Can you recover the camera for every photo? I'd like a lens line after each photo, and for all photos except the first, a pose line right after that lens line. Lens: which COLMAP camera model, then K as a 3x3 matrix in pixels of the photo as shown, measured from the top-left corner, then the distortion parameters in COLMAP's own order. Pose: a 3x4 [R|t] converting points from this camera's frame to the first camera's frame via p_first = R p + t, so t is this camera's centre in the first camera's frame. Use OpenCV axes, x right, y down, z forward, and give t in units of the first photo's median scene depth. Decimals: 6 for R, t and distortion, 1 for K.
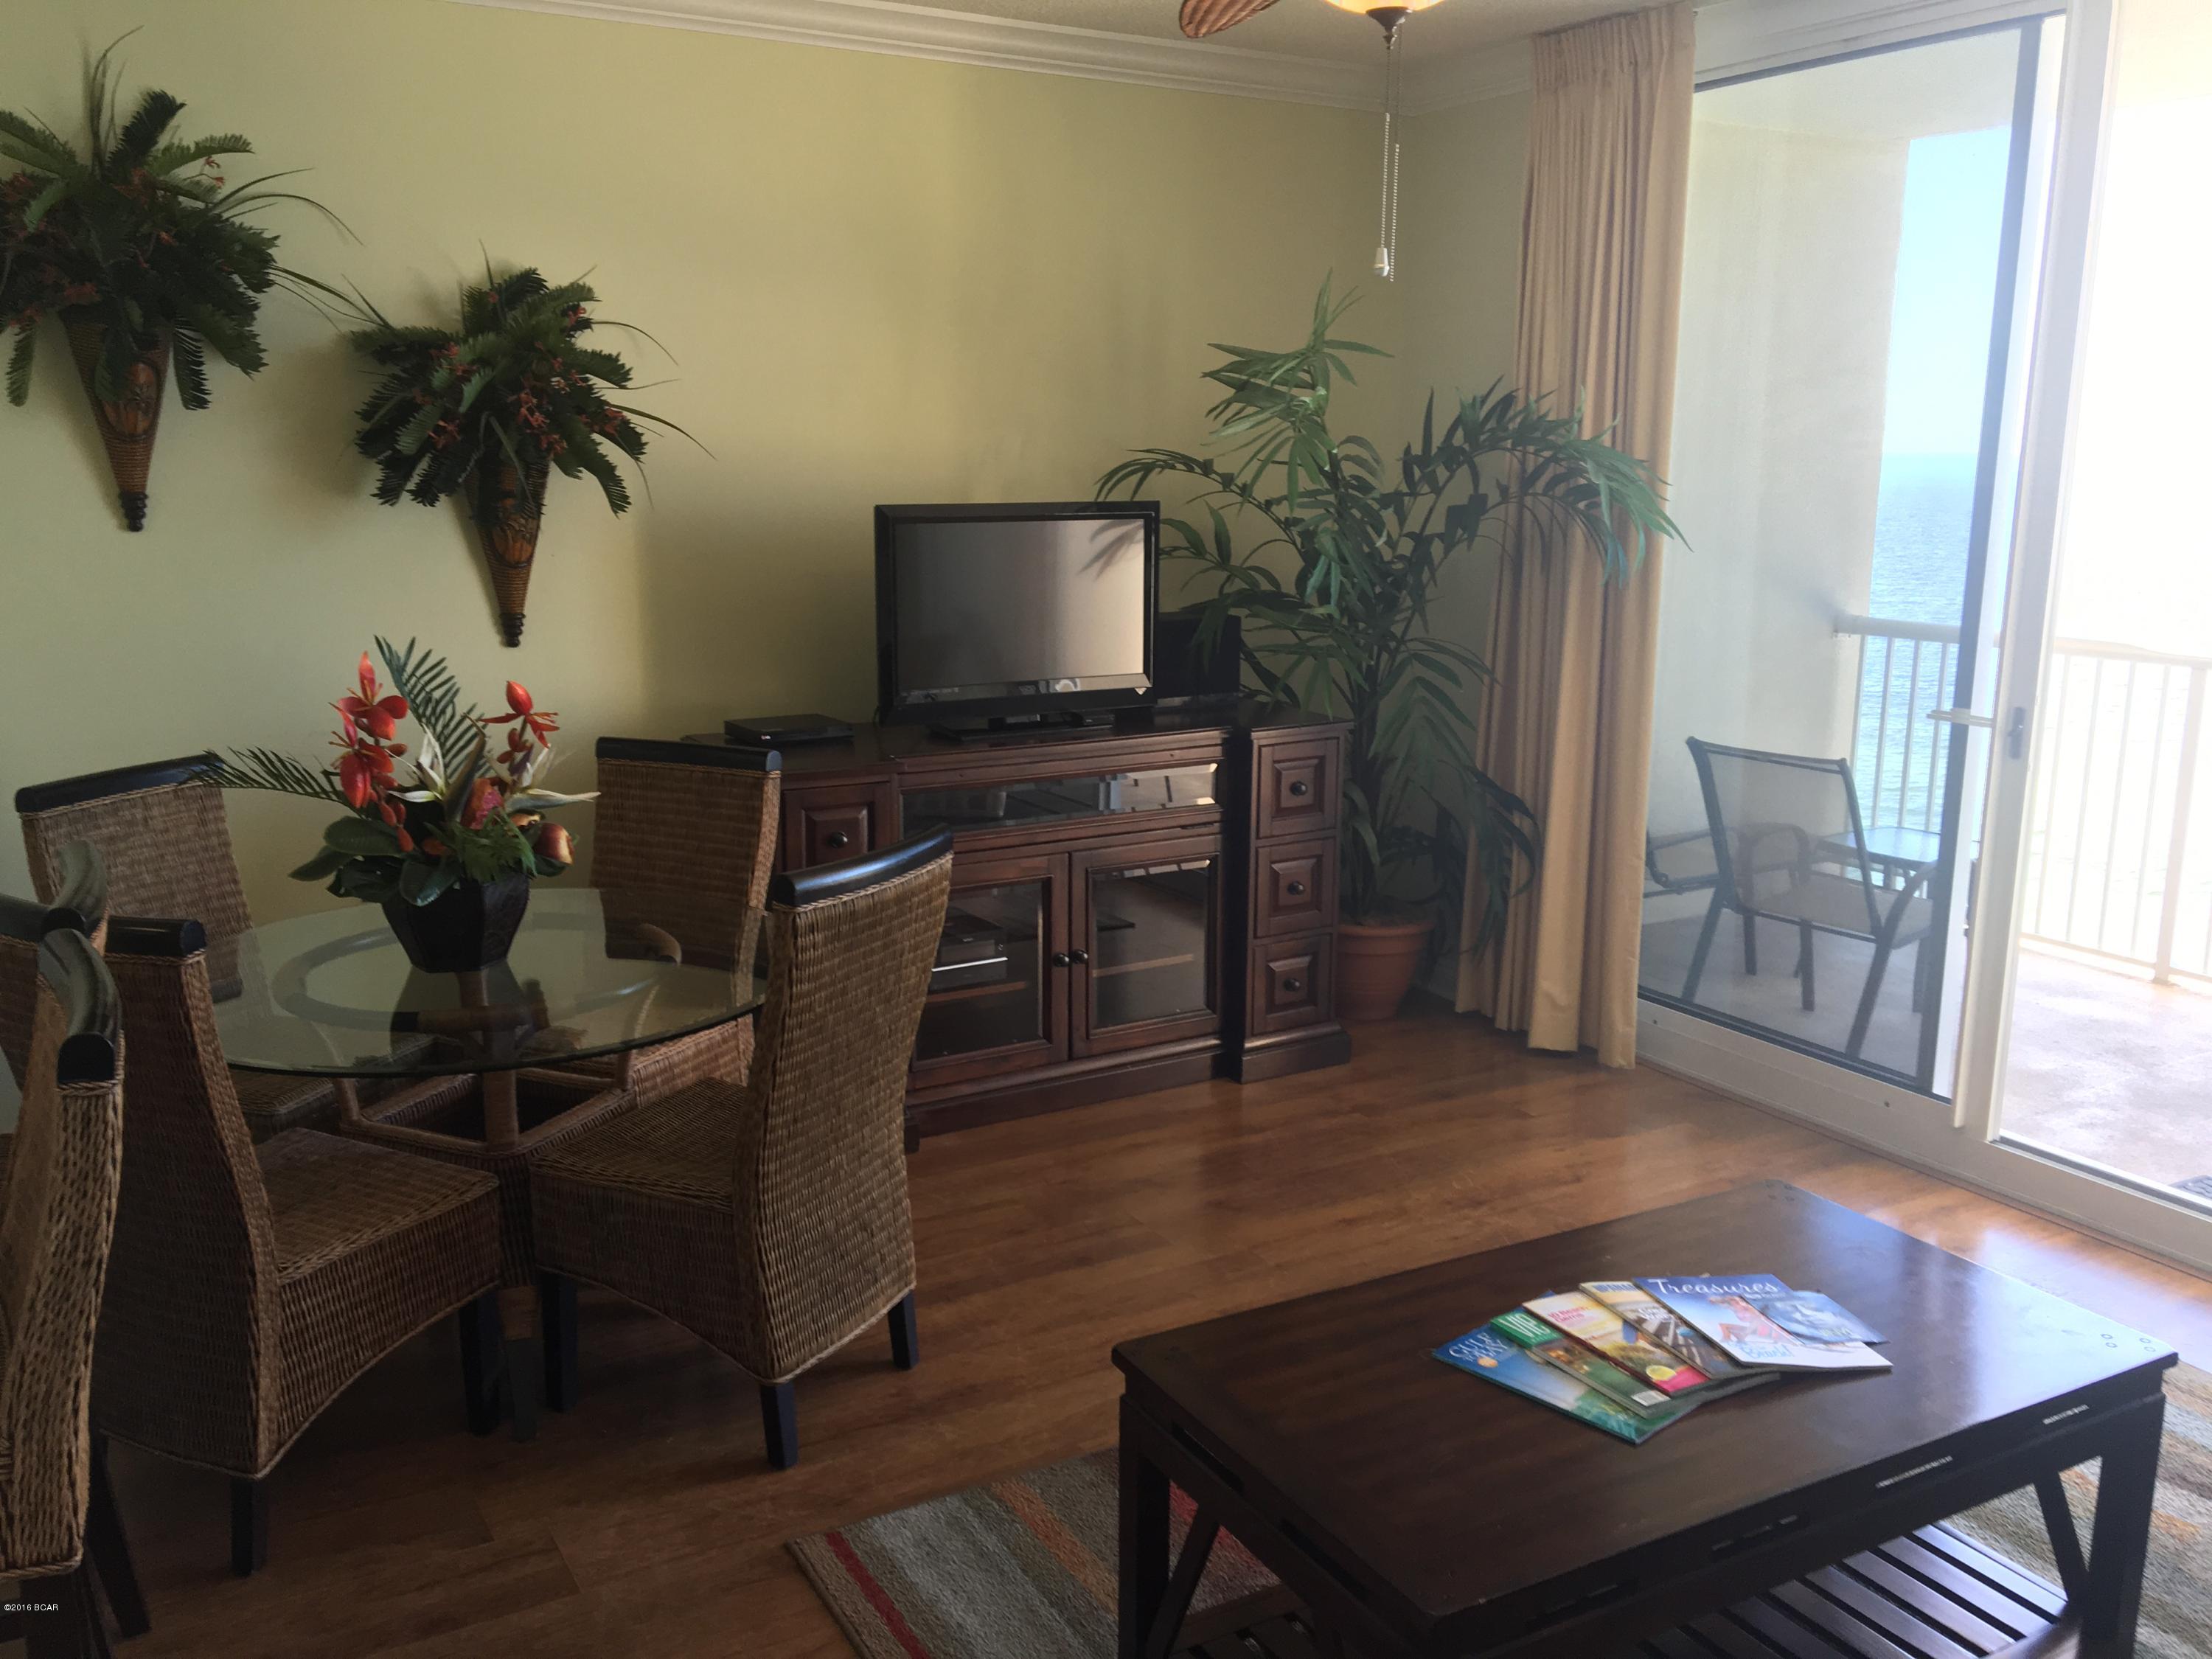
lens RADIAL K [[1862.7, 0, 1100.2], [0, 1862.7, 831.9], [0, 0, 1]] dist [0.097629, -0.149502]
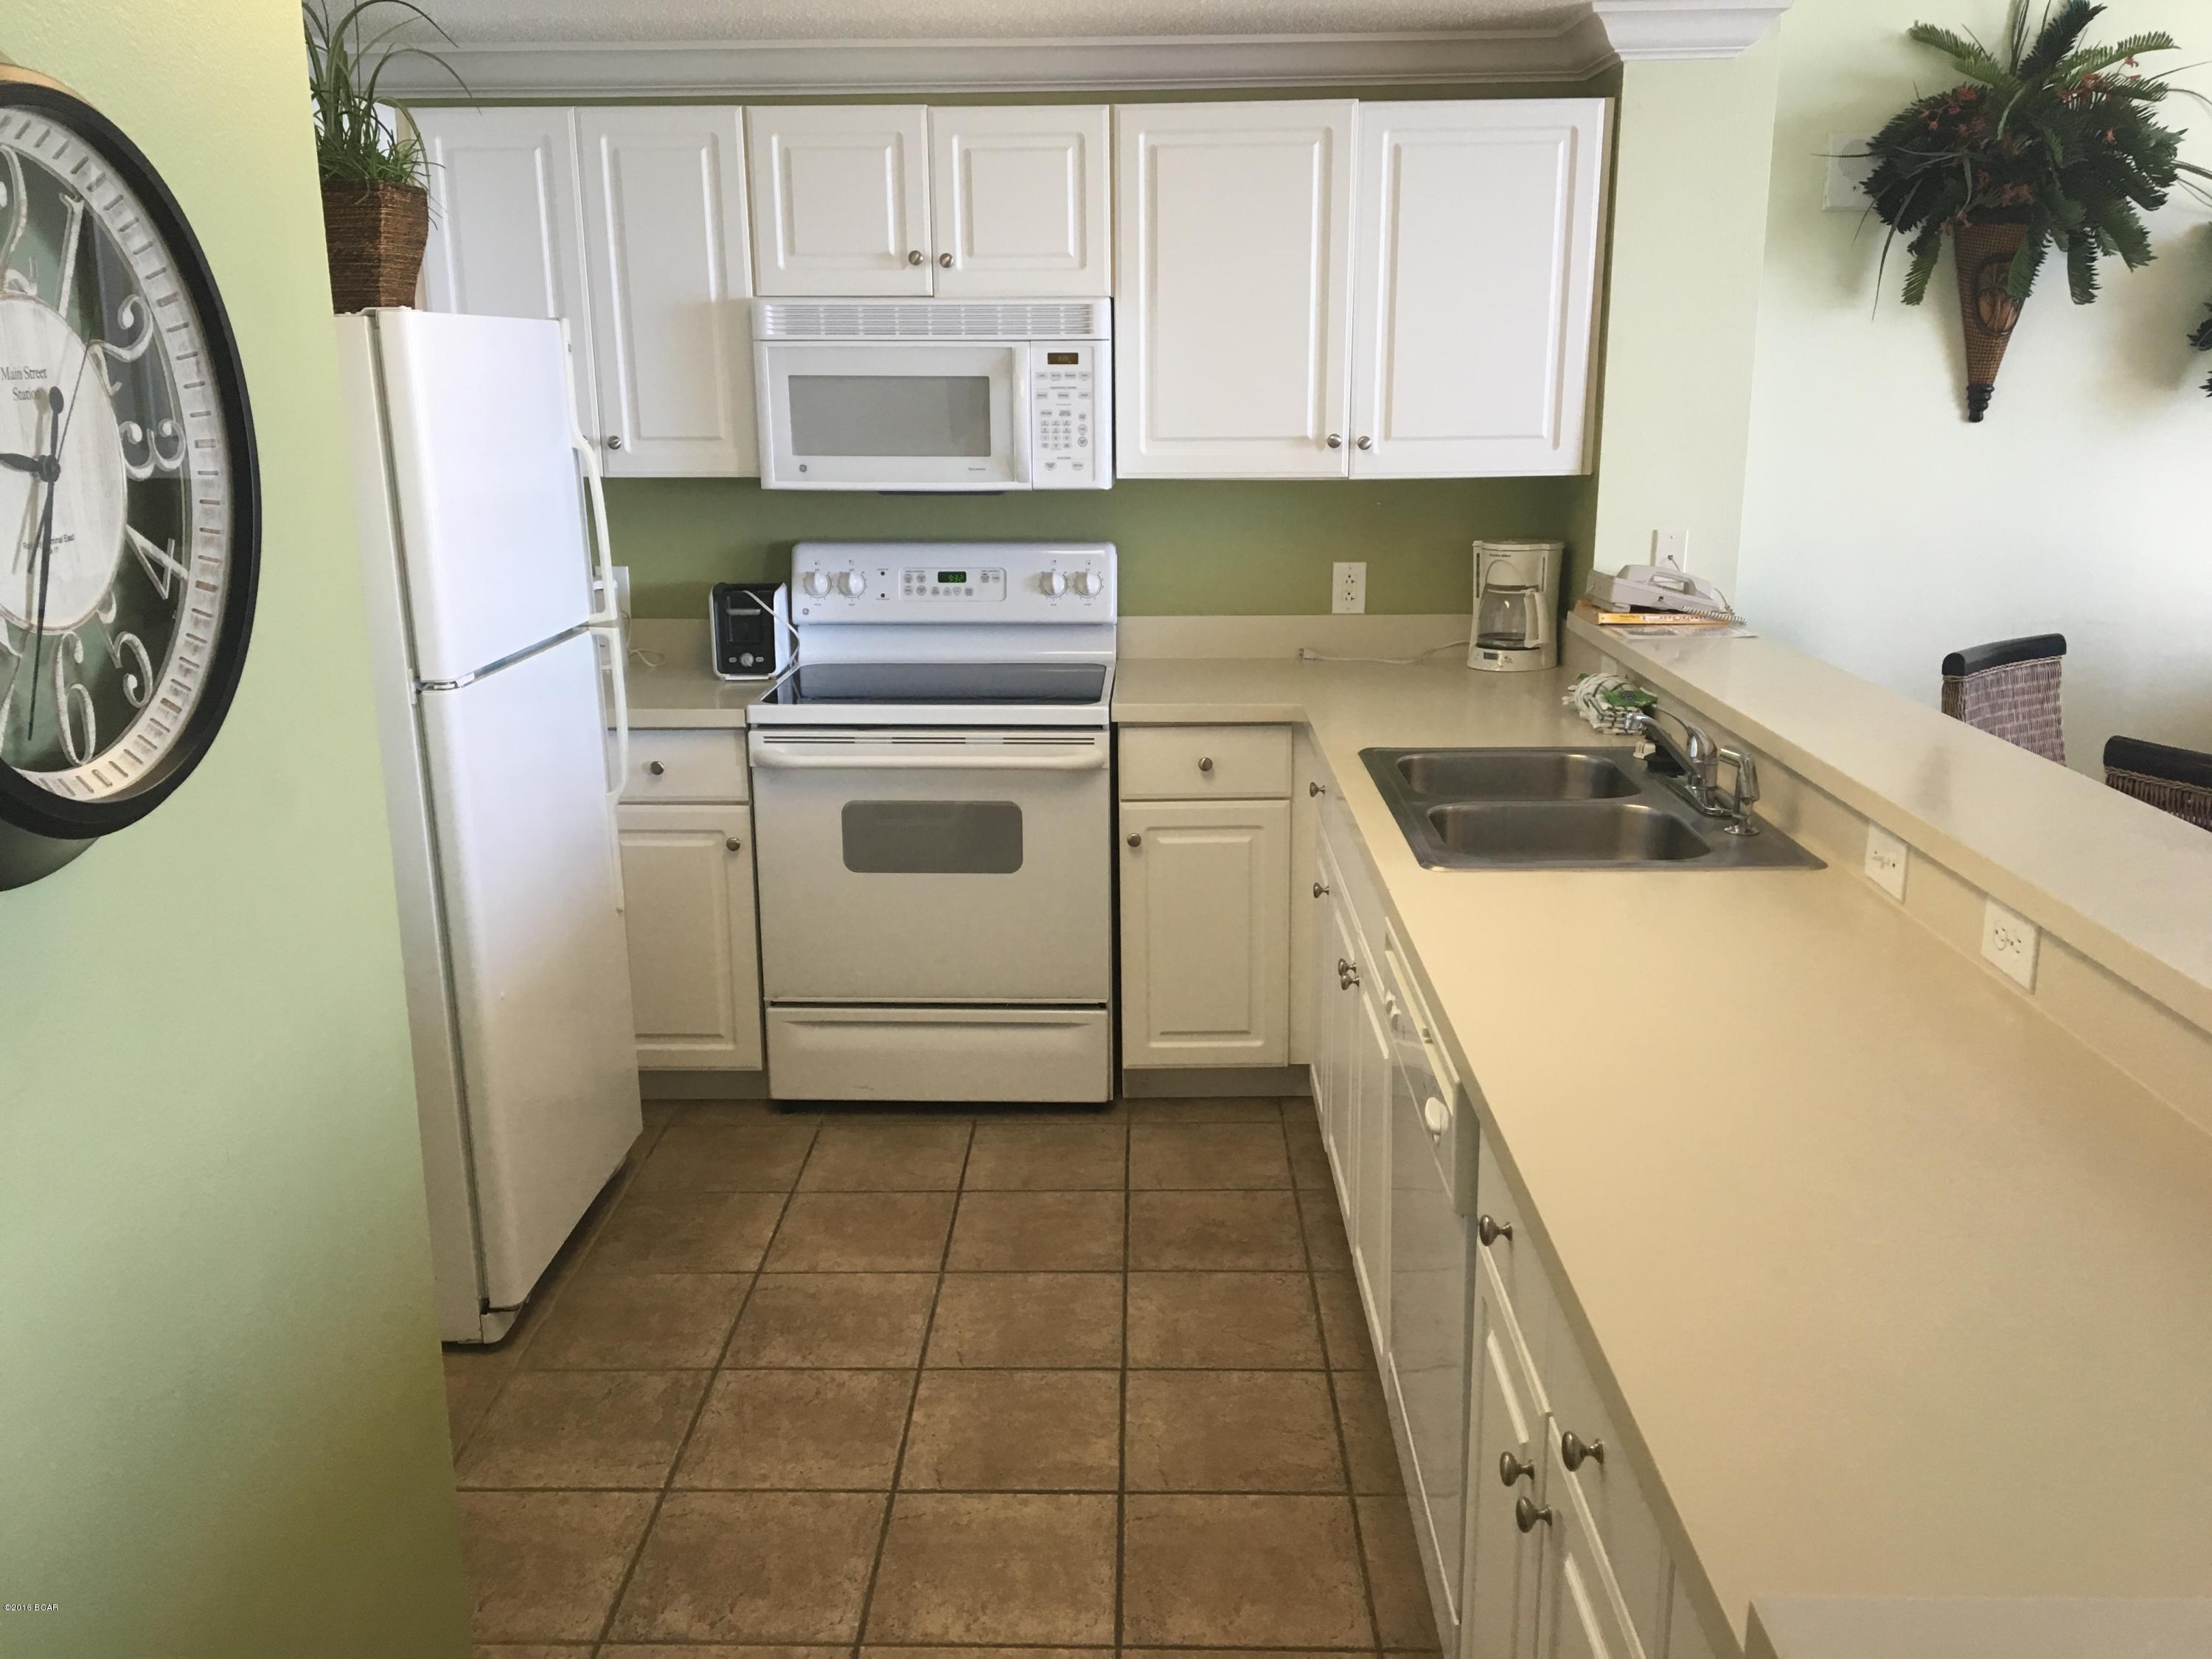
lens RADIAL K [[1862.7, 0, 1100.2], [0, 1862.7, 831.9], [0, 0, 1]] dist [0.097629, -0.149502]
pose [[0.852302, 0.117454, -0.509691, -0.363124], [-0.095653, 0.993028, 0.068885, 0.044825], [0.514229, -0.009957, 0.857595, -0.172596]]
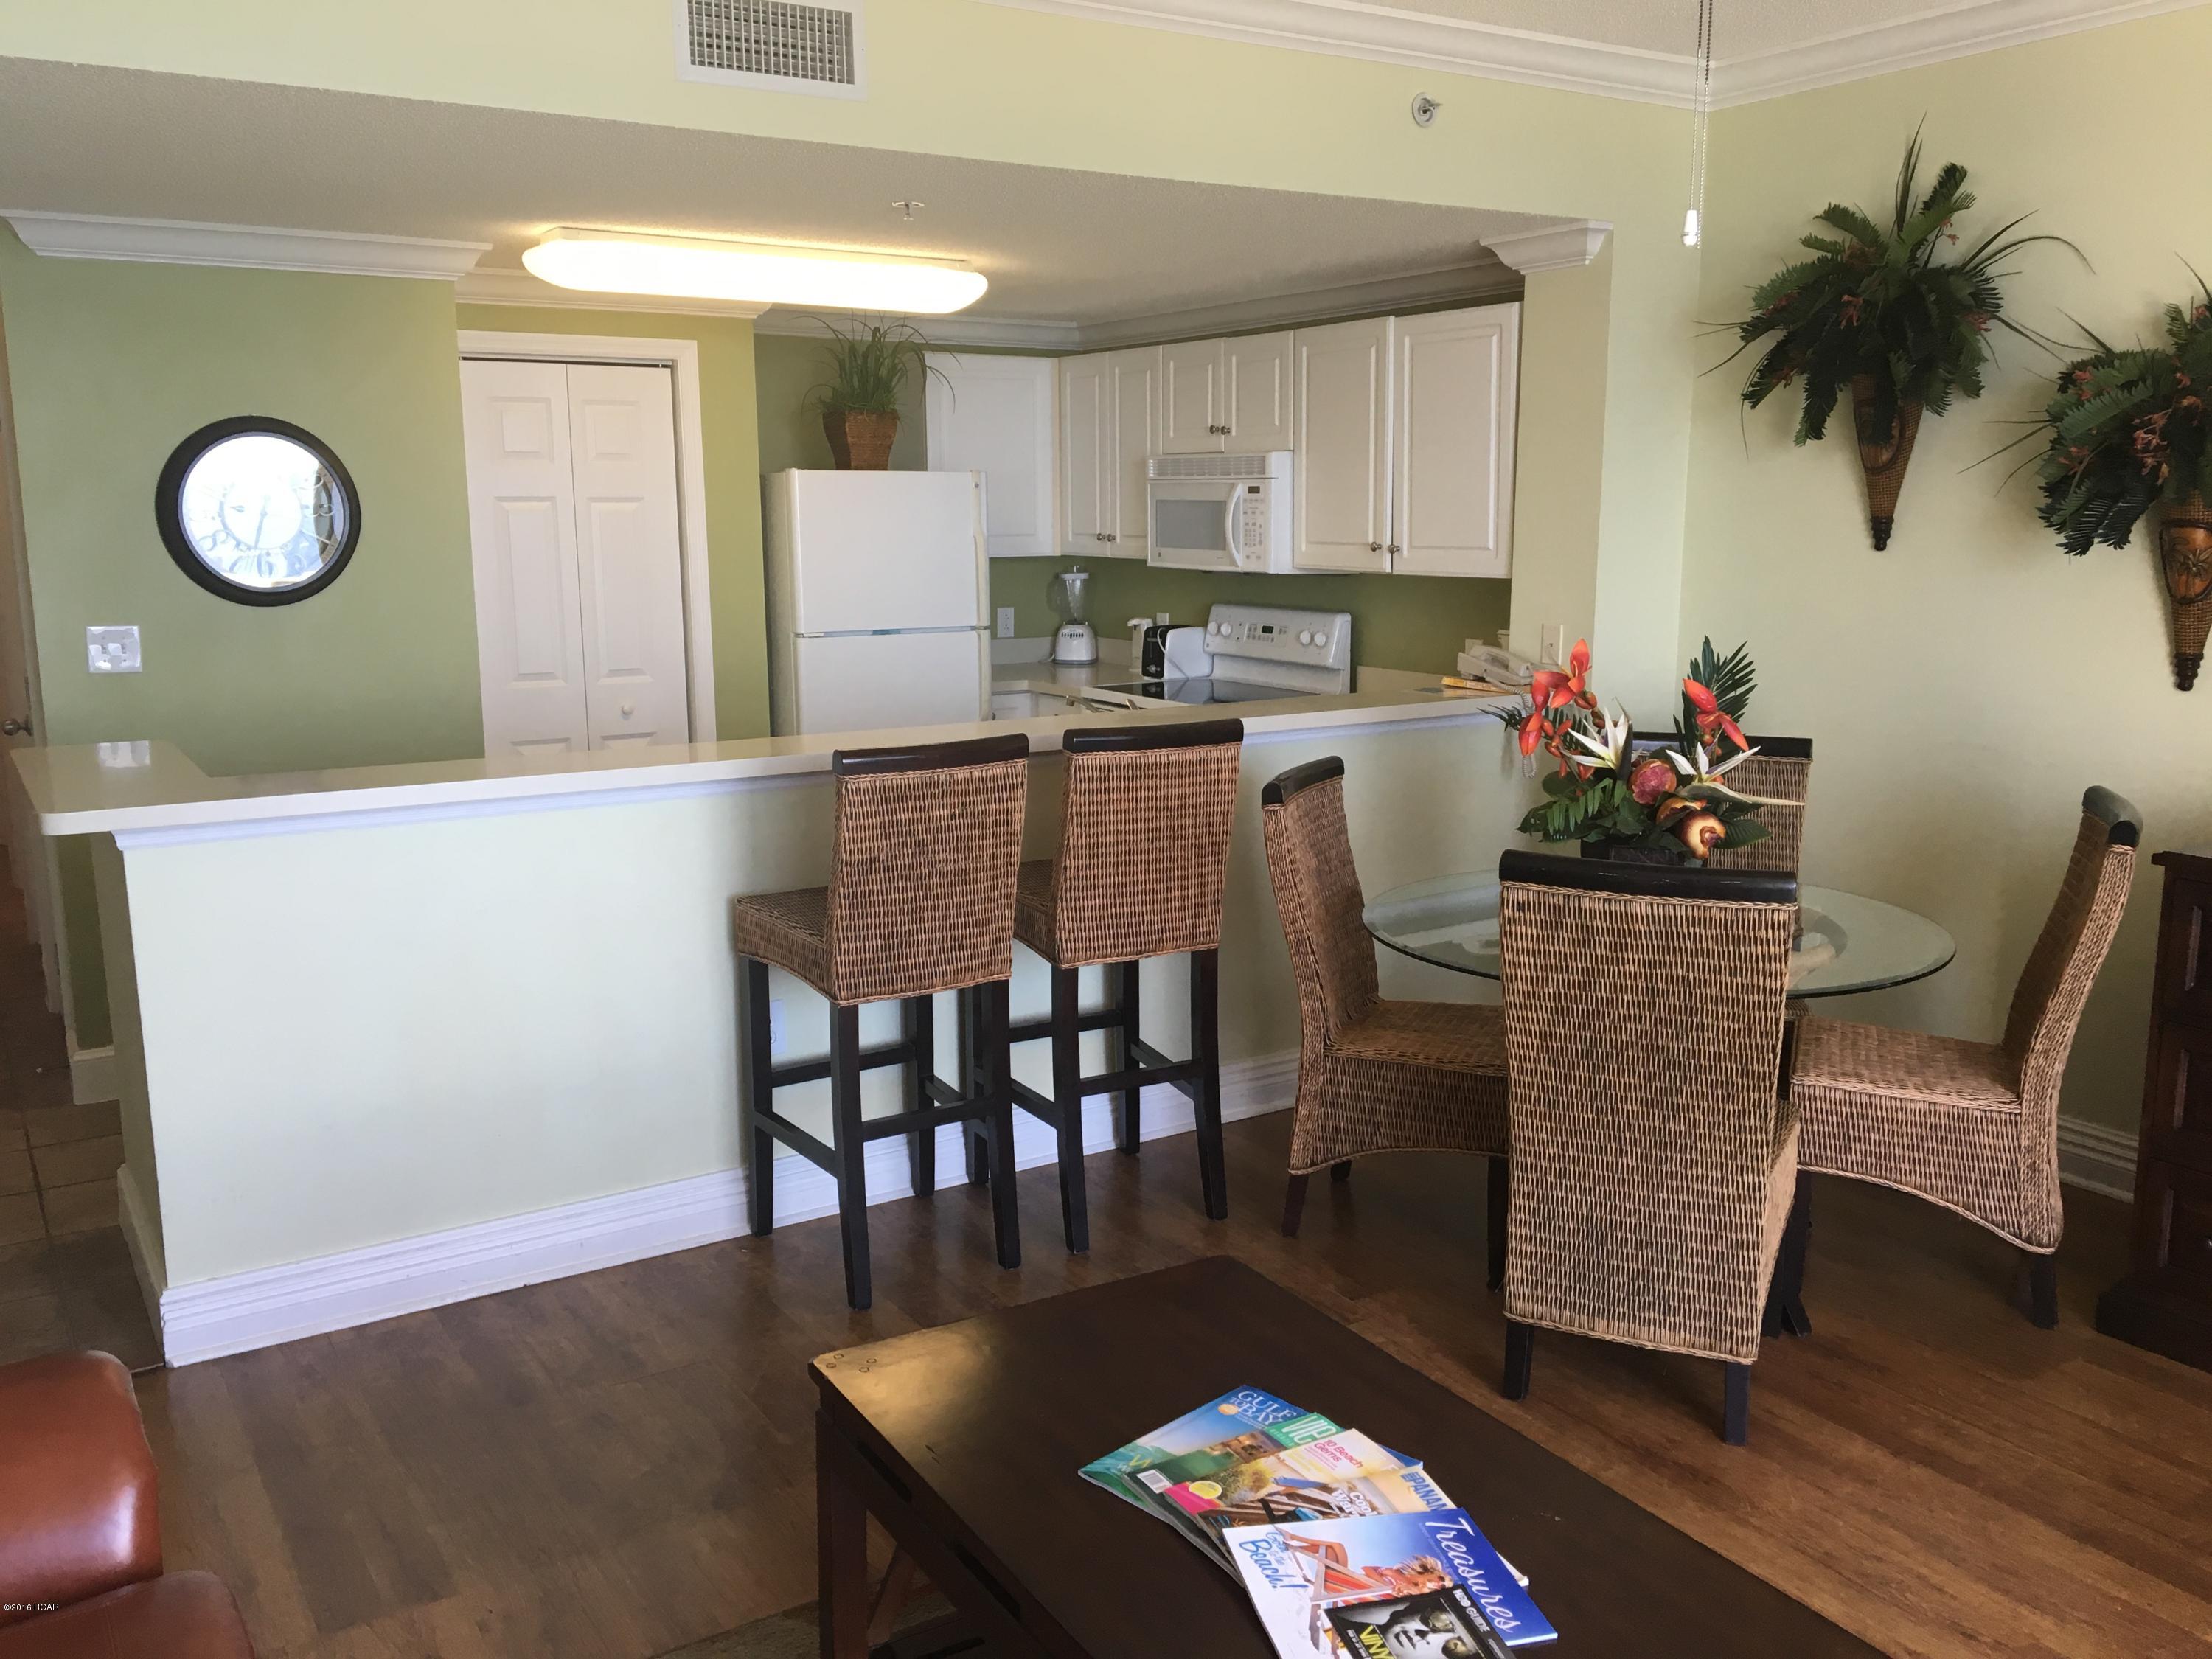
lens RADIAL K [[1862.7, 0, 1100.2], [0, 1862.7, 831.9], [0, 0, 1]] dist [0.097629, -0.149502]
pose [[0.037123, 0.173433, -0.984146, 0.650546], [-0.199571, 0.966272, 0.162755, -0.085530], [0.979180, 0.190365, 0.070483, 0.484962]]
